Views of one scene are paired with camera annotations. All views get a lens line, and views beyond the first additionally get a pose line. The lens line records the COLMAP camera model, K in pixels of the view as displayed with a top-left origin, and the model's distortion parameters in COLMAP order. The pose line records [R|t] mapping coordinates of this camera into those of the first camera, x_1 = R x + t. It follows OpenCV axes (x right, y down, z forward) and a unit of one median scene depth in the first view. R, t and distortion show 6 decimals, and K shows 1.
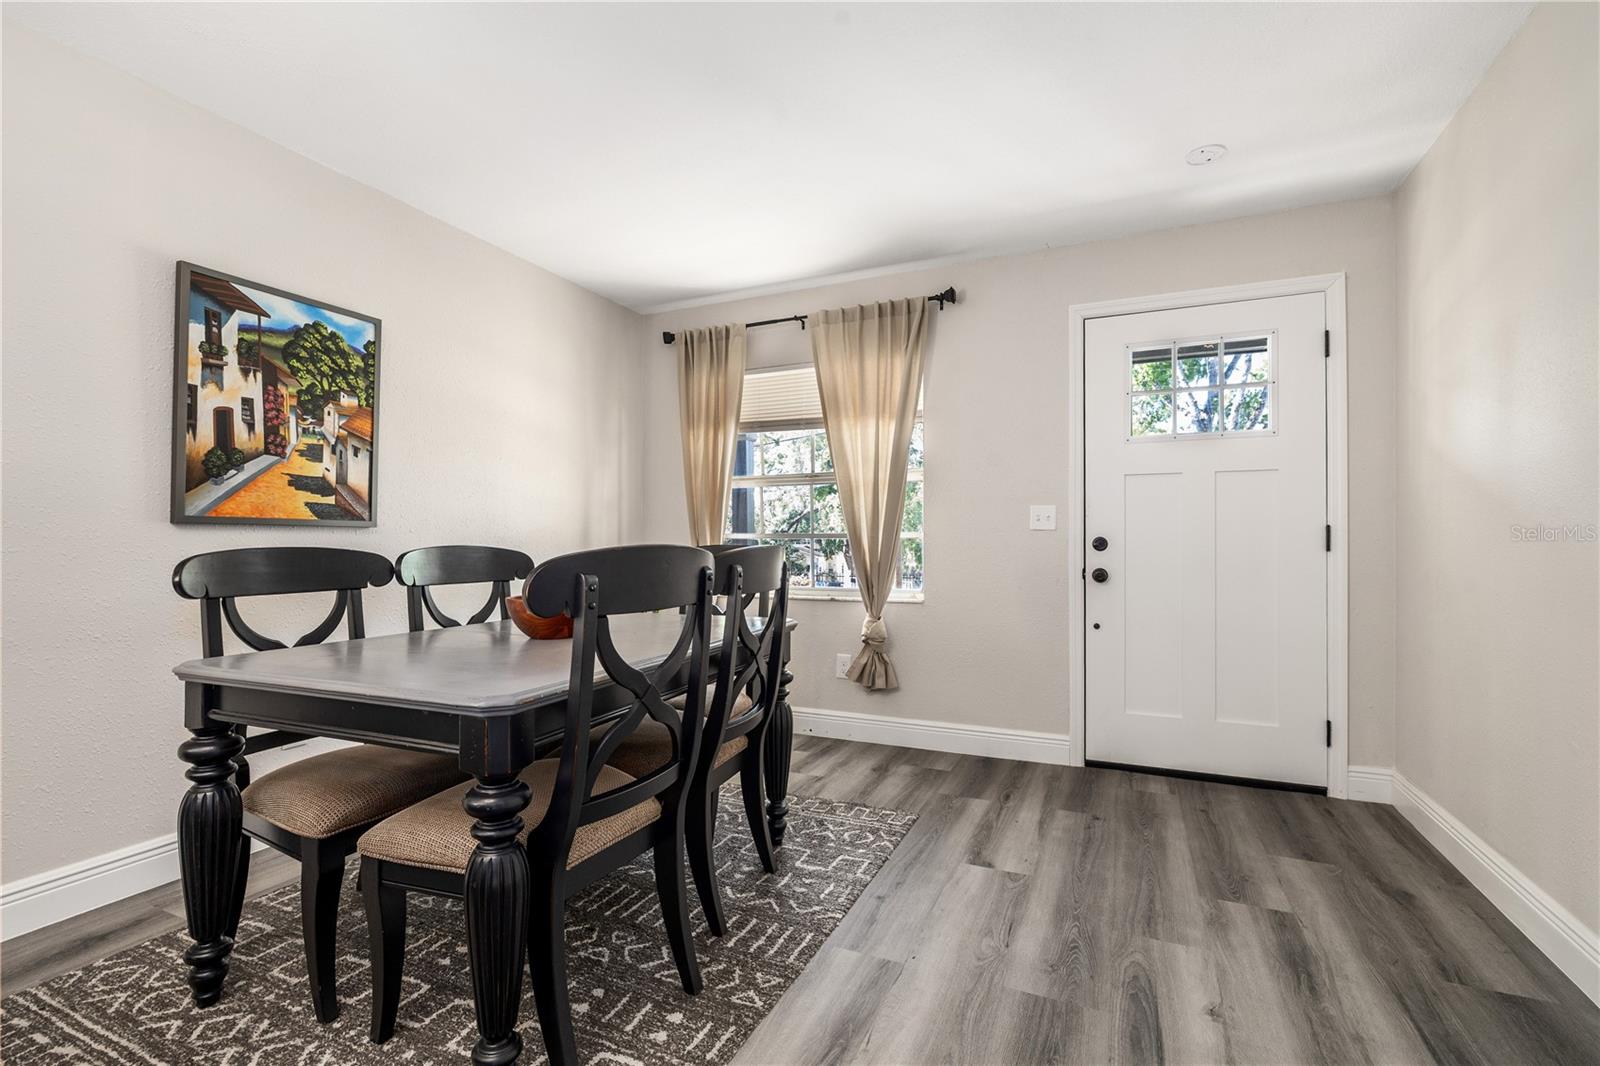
lens RADIAL K [[726.5, 0, 799.7], [0, 726.5, 533.0], [0, 0, 1]] dist [-0.000182, 0.000038]
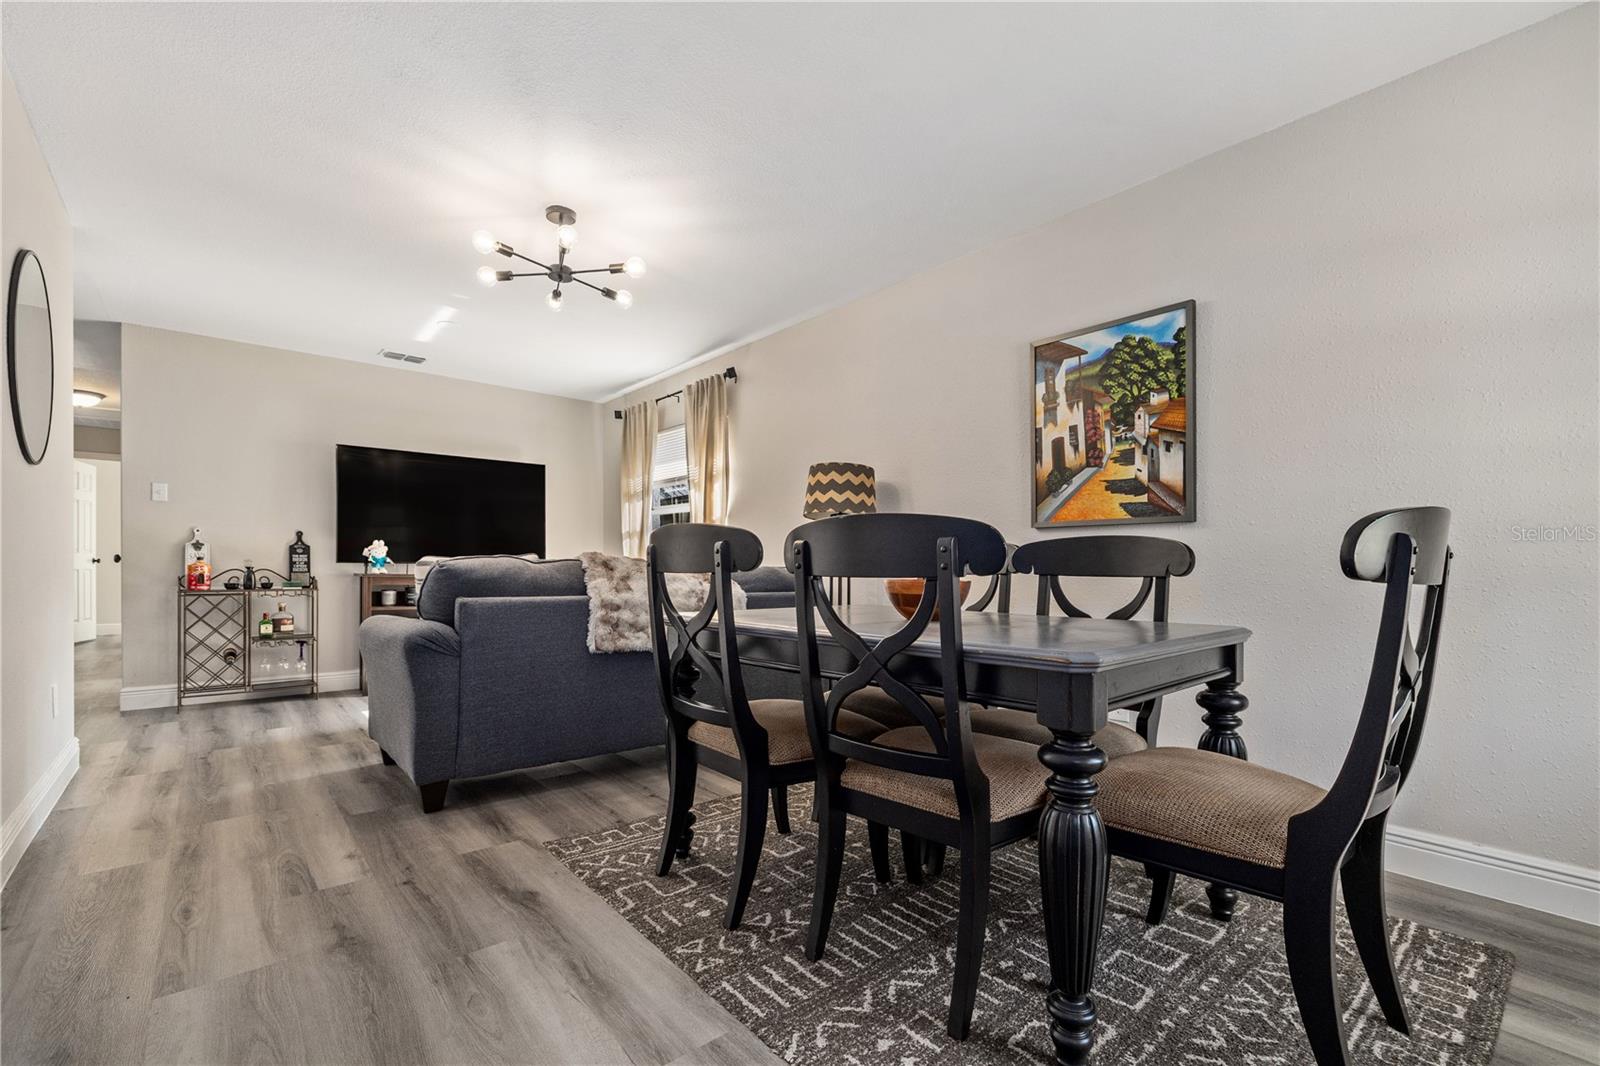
lens RADIAL K [[686.2, 0, 783.7], [0, 686.2, 569.9], [0, 0, 1]] dist [0.004988, 0.000033]
pose [[-0.436705, -0.000692, -0.899605, 0.495082], [0.002511, 0.999995, -0.001988, 0.061069], [0.899601, -0.003127, -0.436701, 1.001729]]
